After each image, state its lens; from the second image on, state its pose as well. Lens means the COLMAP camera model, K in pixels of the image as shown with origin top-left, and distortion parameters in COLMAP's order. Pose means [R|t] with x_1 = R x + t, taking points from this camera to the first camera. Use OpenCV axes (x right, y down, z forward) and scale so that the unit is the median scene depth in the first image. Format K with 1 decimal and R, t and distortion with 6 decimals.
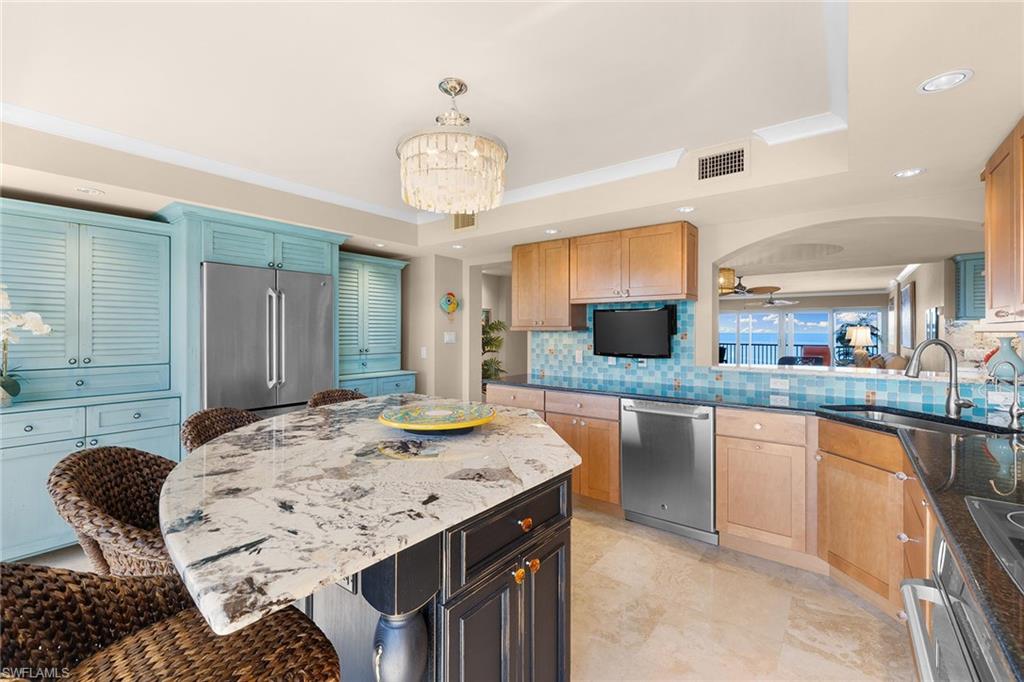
lens RADIAL K [[435.1, 0, 506.0], [0, 435.1, 329.6], [0, 0, 1]] dist [-0.001873, 0.000904]
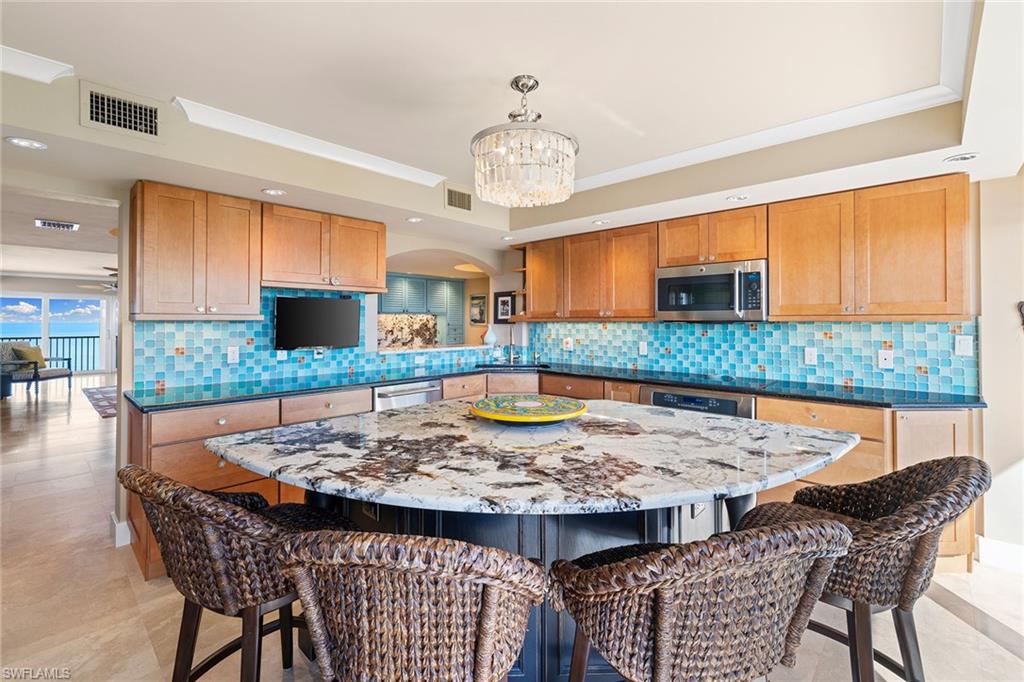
lens RADIAL K [[445.1, 0, 516.8], [0, 445.1, 315.3], [0, 0, 1]] dist [-0.002154, -0.000051]
pose [[0.074348, 0.012695, 0.997152, -0.614988], [-0.006088, 0.999906, -0.012276, 0.000420], [-0.997214, -0.005157, 0.074418, 0.487894]]
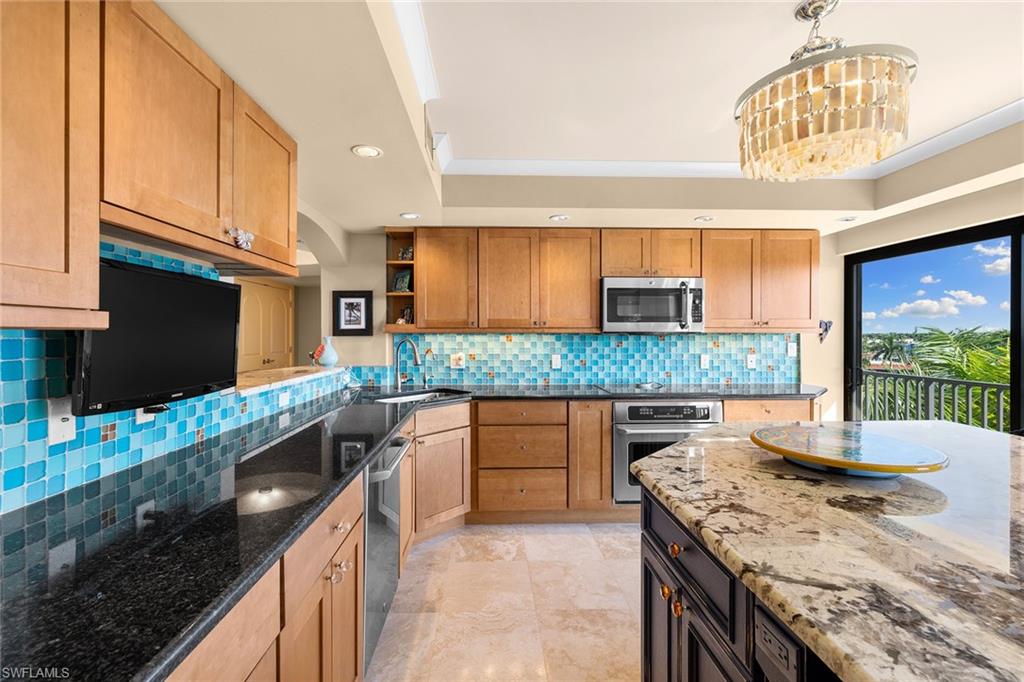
lens RADIAL K [[435.1, 0, 506.0], [0, 435.1, 329.6], [0, 0, 1]] dist [-0.001873, 0.000904]
pose [[-0.644655, 0.004744, 0.764459, -0.188436], [-0.005802, 0.999922, -0.011098, 0.004567], [-0.764452, -0.011590, -0.644577, 0.989031]]
